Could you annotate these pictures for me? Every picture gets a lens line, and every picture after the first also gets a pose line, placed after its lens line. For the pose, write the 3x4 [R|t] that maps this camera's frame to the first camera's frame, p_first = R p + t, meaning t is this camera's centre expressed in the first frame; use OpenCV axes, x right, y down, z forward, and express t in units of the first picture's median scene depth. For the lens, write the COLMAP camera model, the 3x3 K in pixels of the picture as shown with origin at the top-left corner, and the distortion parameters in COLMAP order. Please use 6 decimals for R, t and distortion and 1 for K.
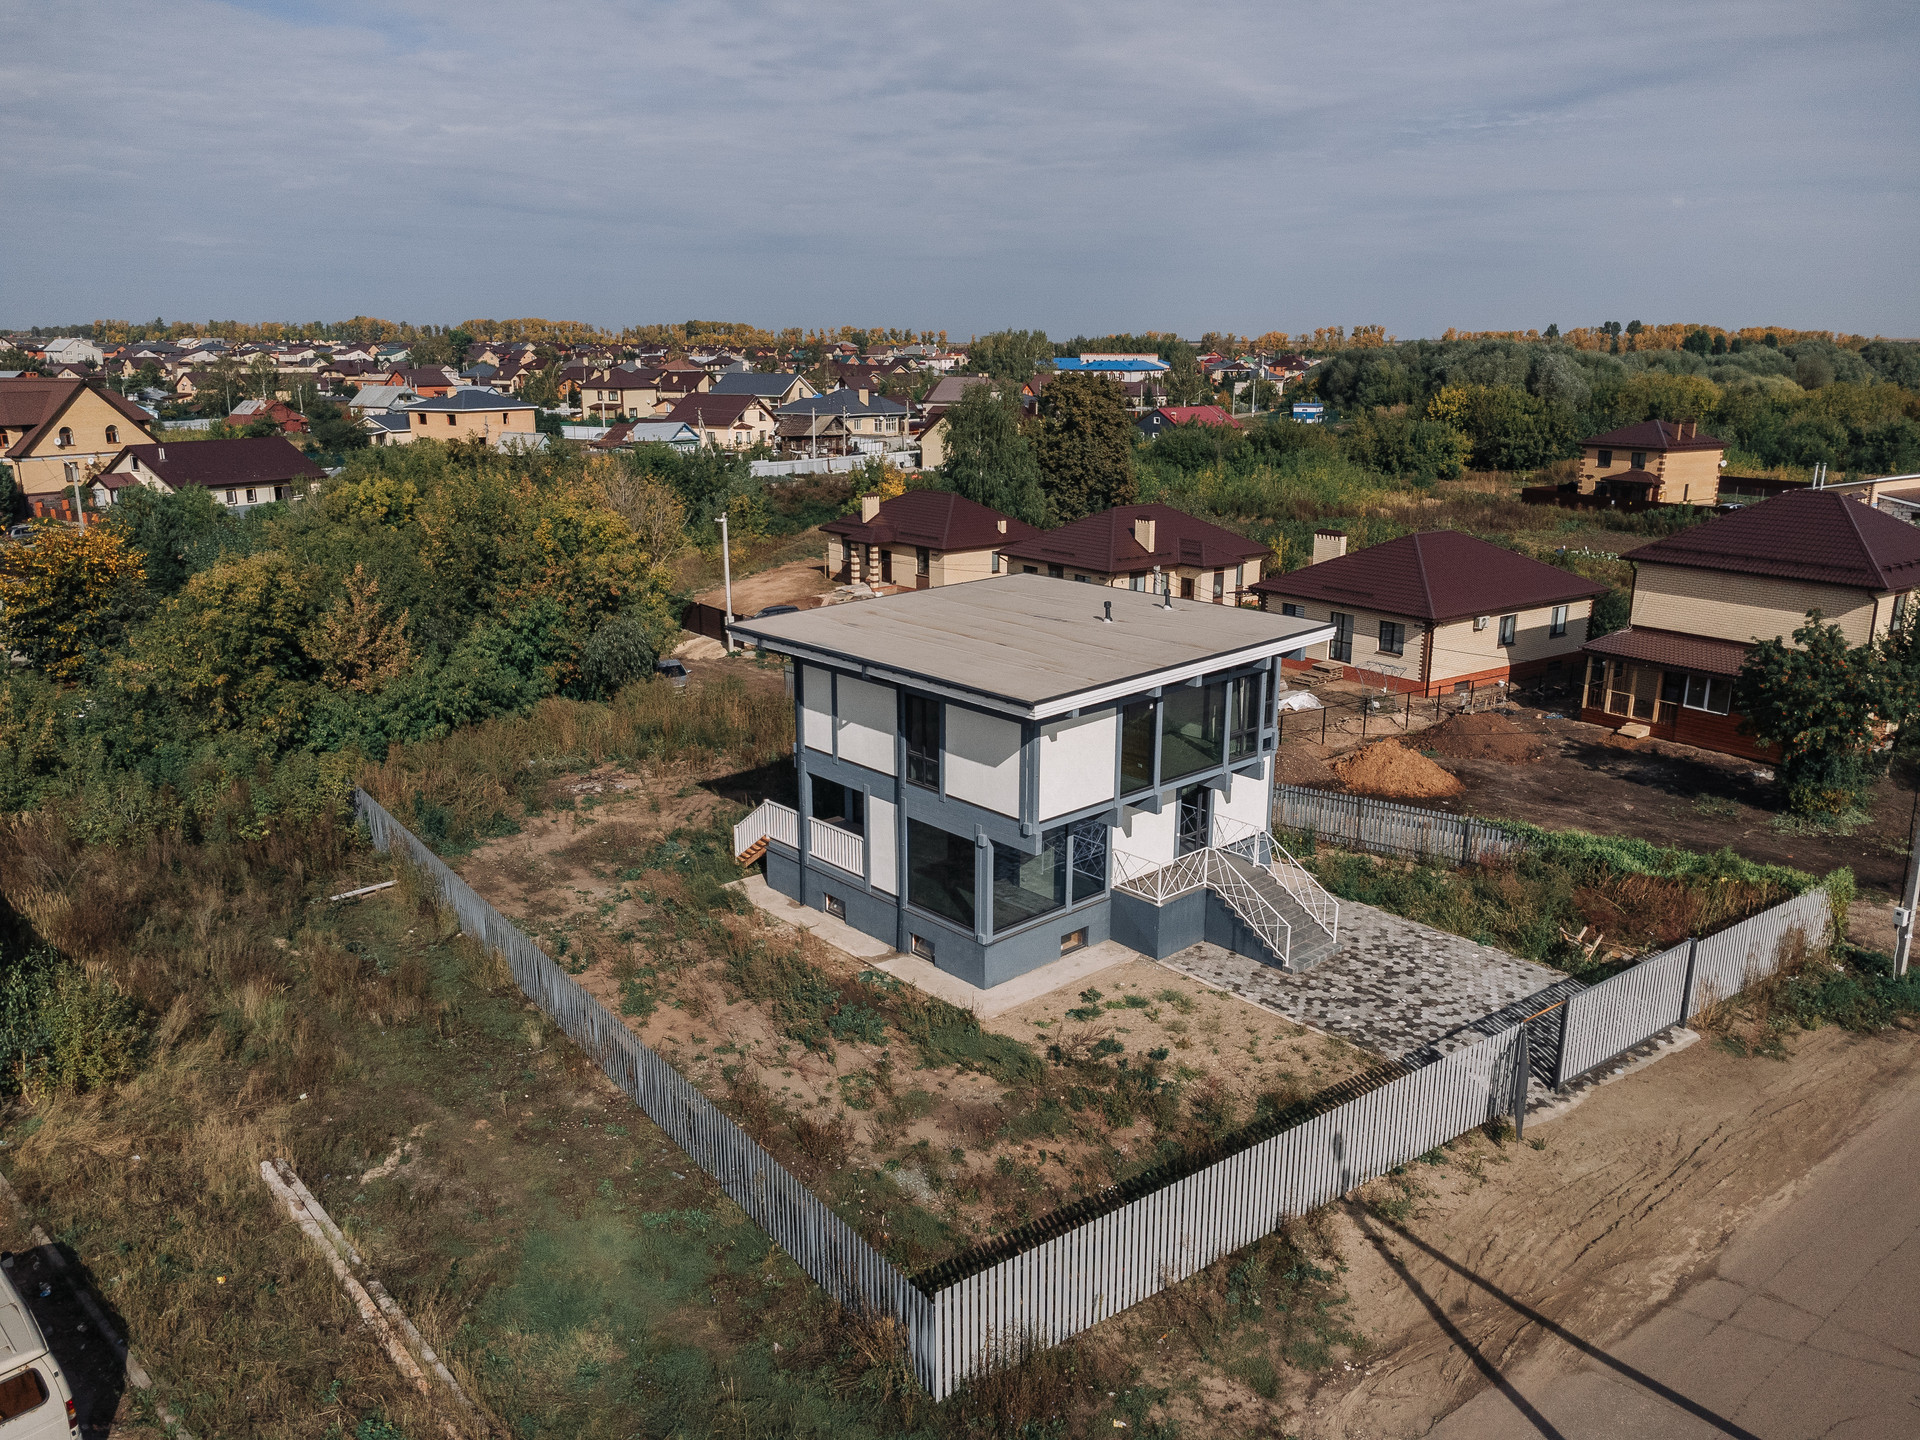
lens RADIAL K [[1383.4, 0, 960.7], [0, 1383.4, 730.2], [0, 0, 1]] dist [0.017438, -0.017474]
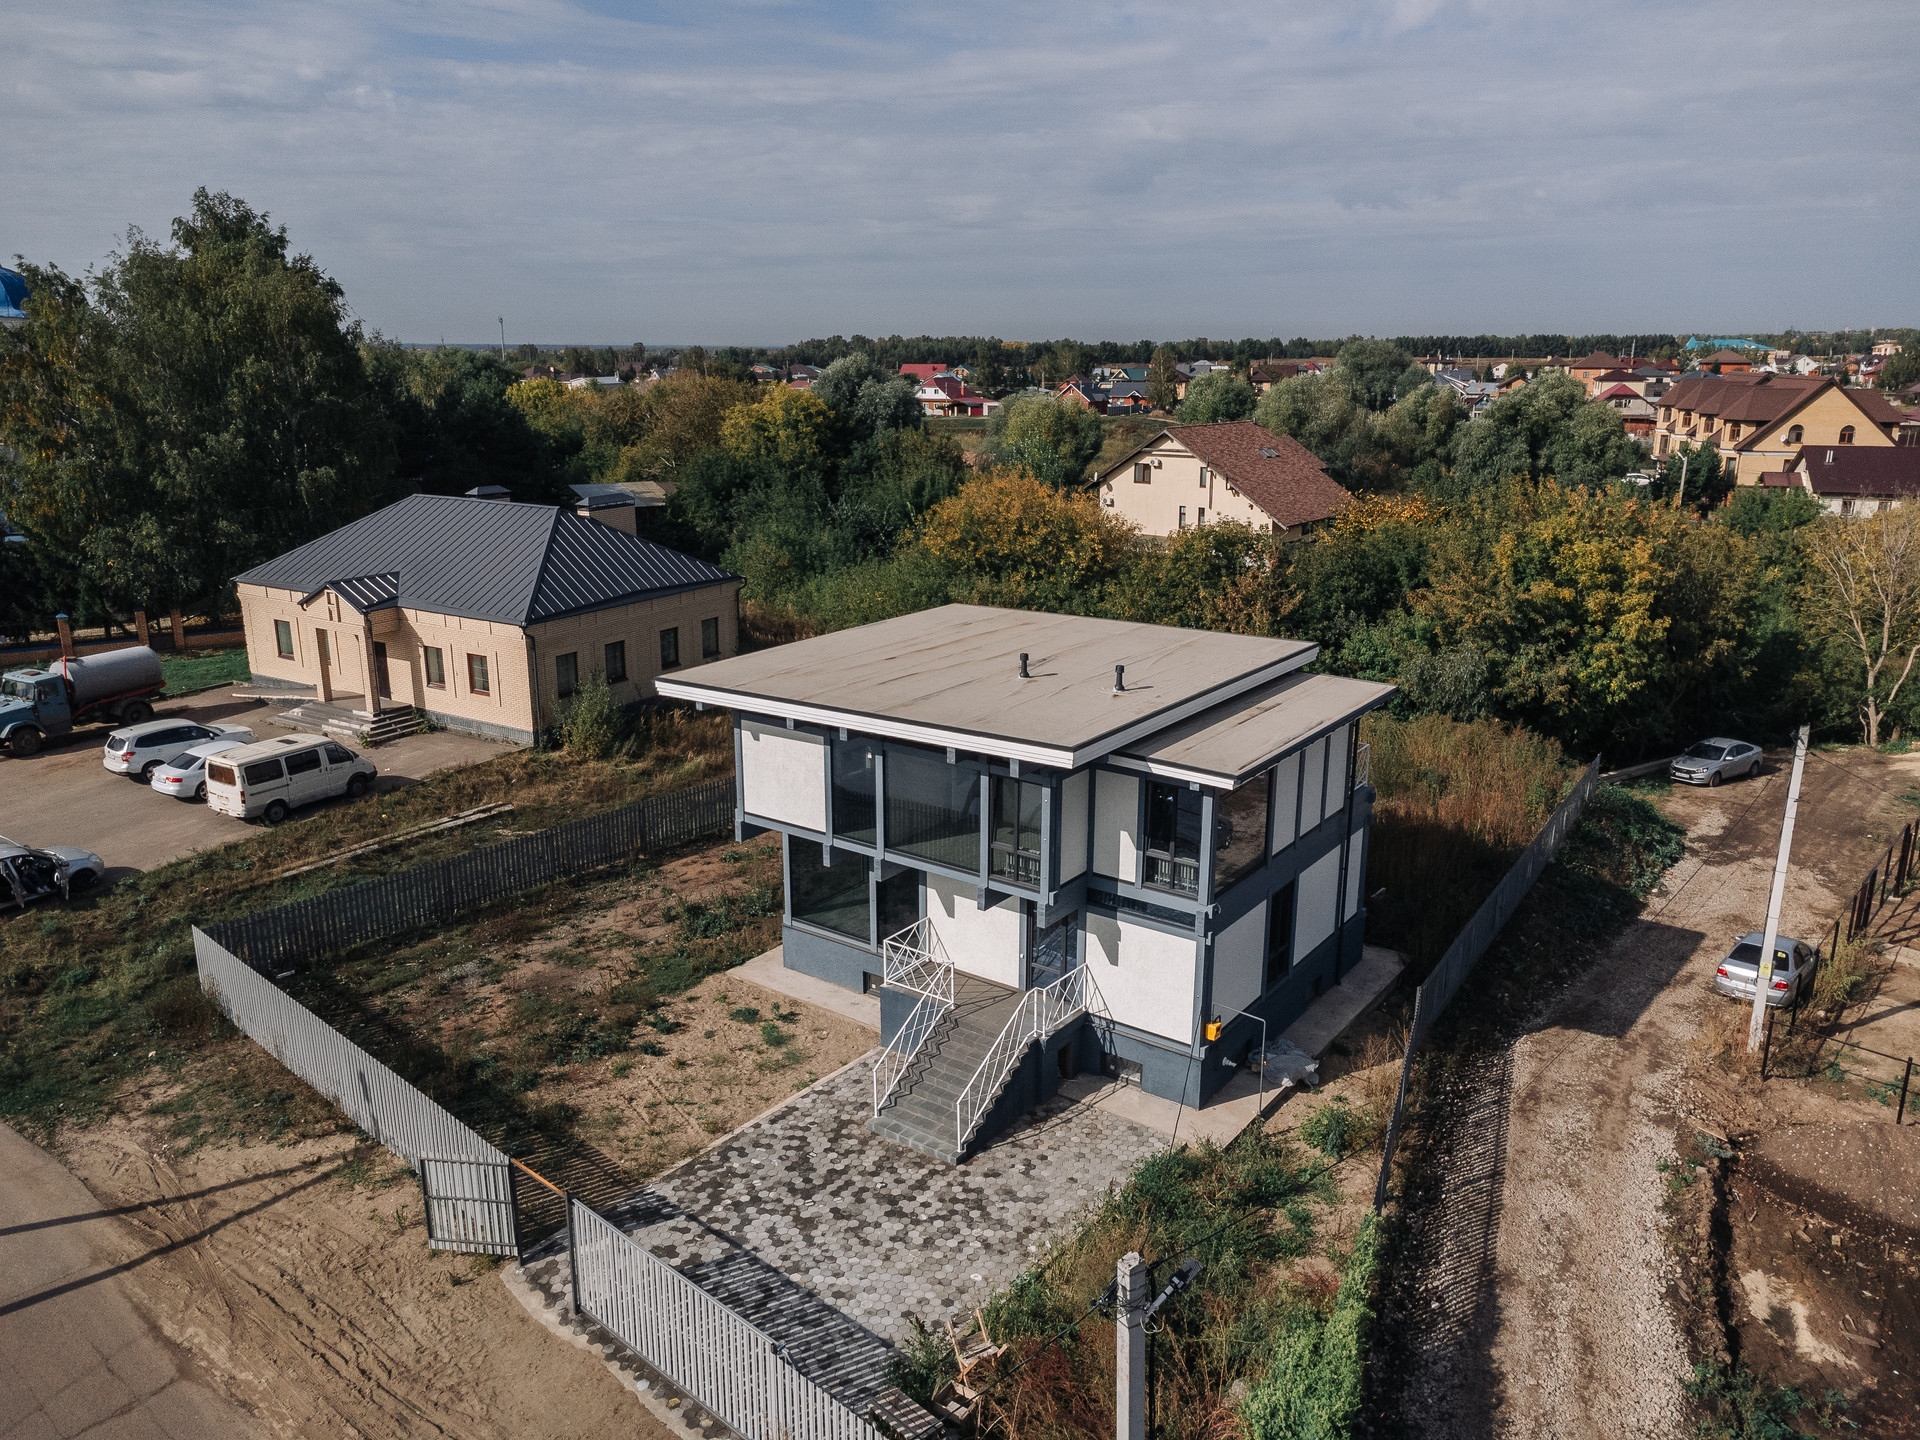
lens RADIAL K [[1383.4, 0, 962.4], [0, 1383.4, 716.6], [0, 0, 1]] dist [0.017438, -0.017474]
pose [[0.201451, 0.251695, -0.946608, 0.926300], [-0.257925, 0.945945, 0.196629, -0.217485], [0.944930, 0.204543, 0.255480, 0.769767]]
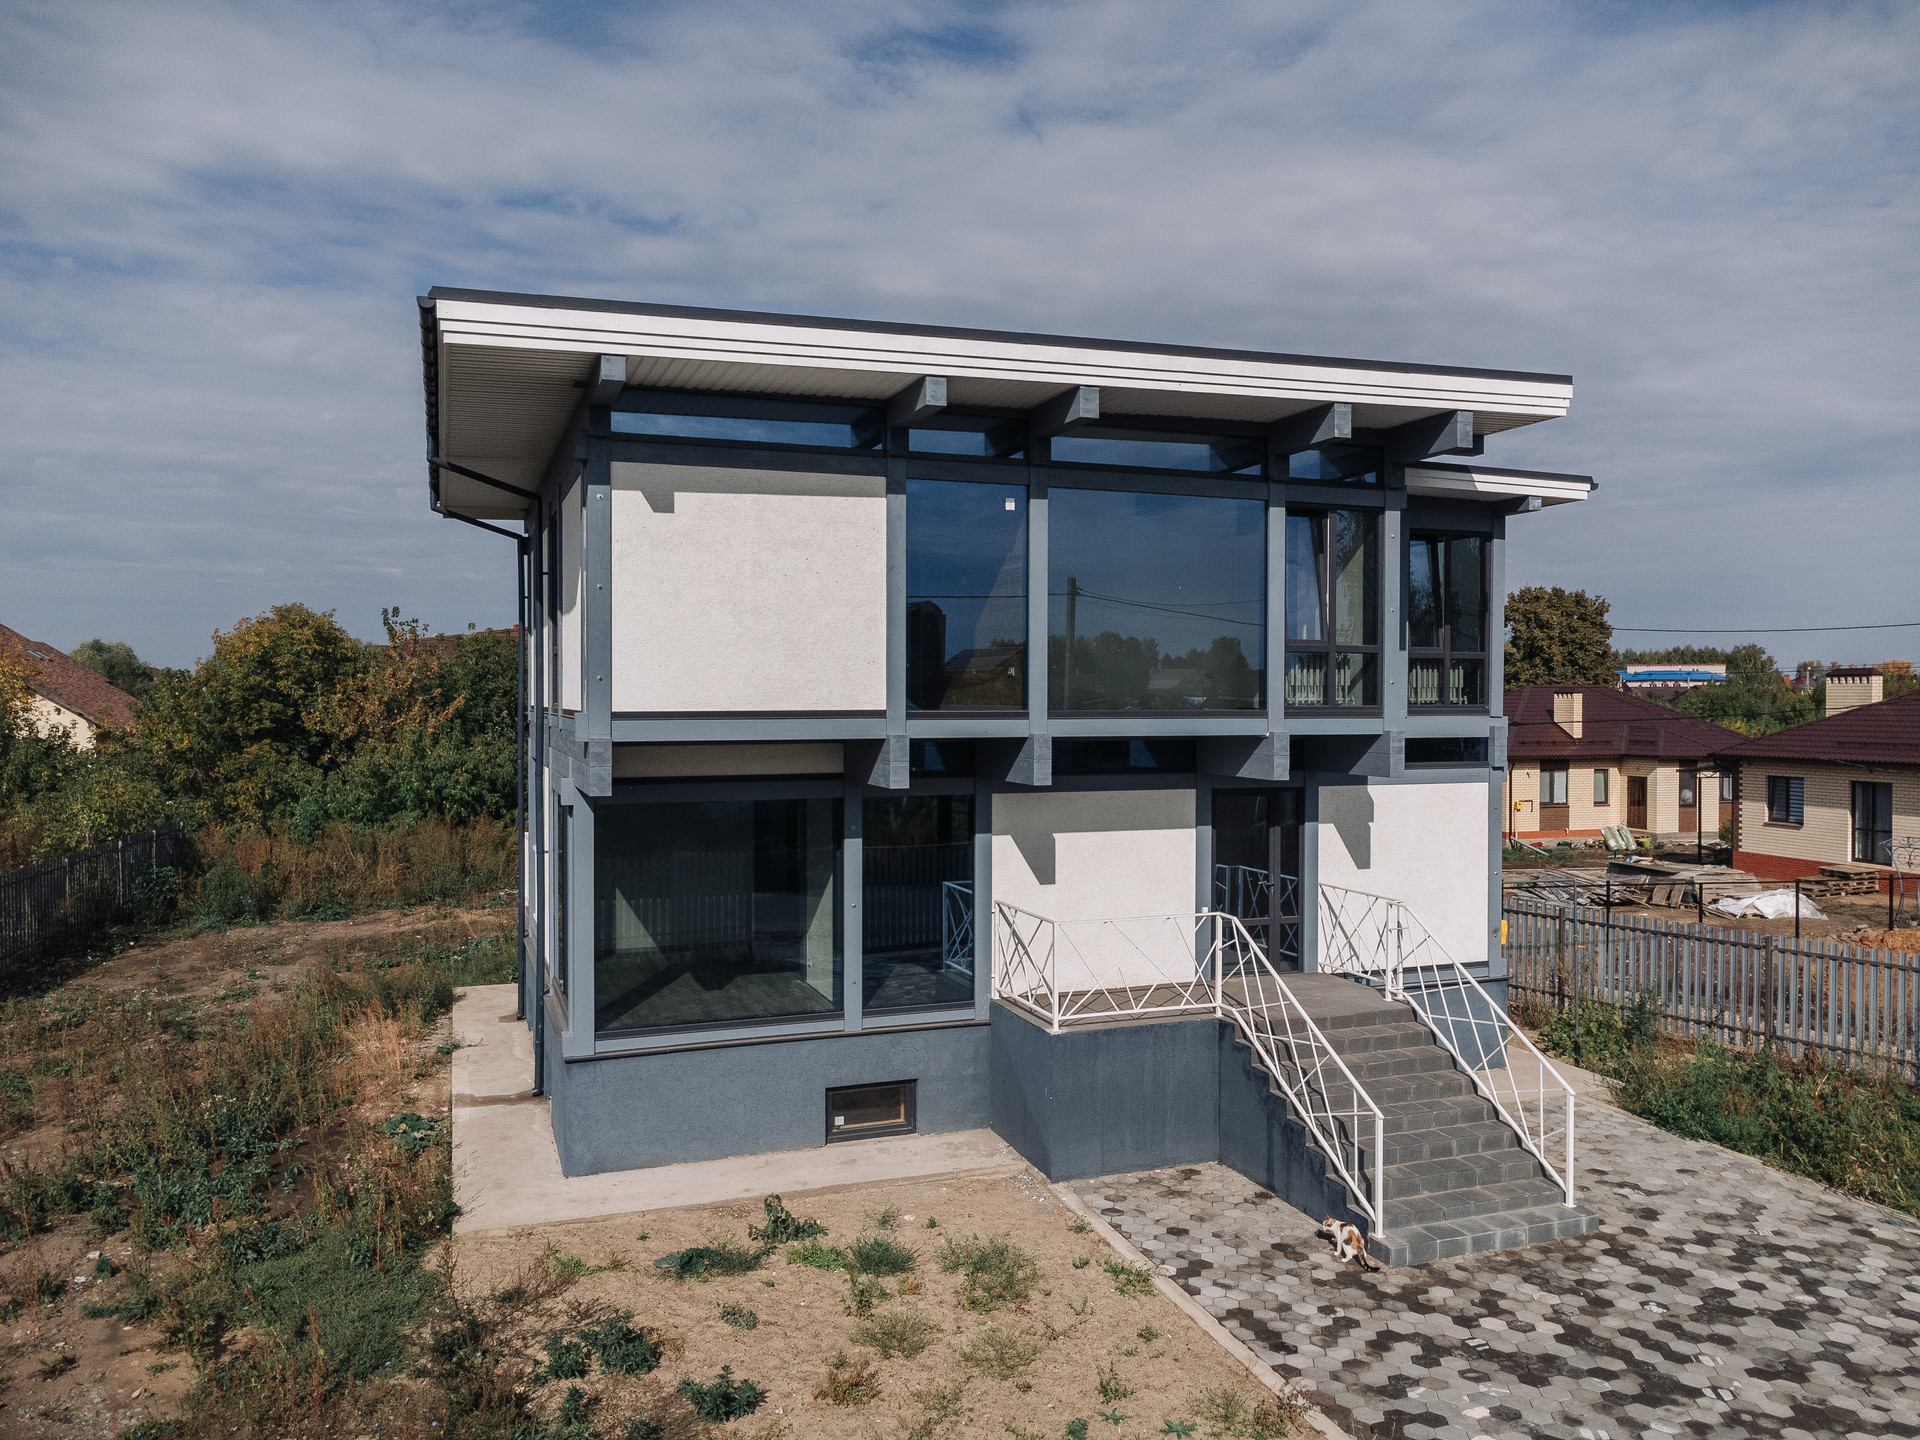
lens RADIAL K [[1383.4, 0, 956.1], [0, 1383.4, 723.4], [0, 0, 1]] dist [0.017438, -0.017474]
pose [[0.927563, 0.006669, -0.373607, 0.258482], [-0.098006, 0.969180, -0.226020, 0.130454], [0.360585, 0.246264, 0.899629, 0.600464]]
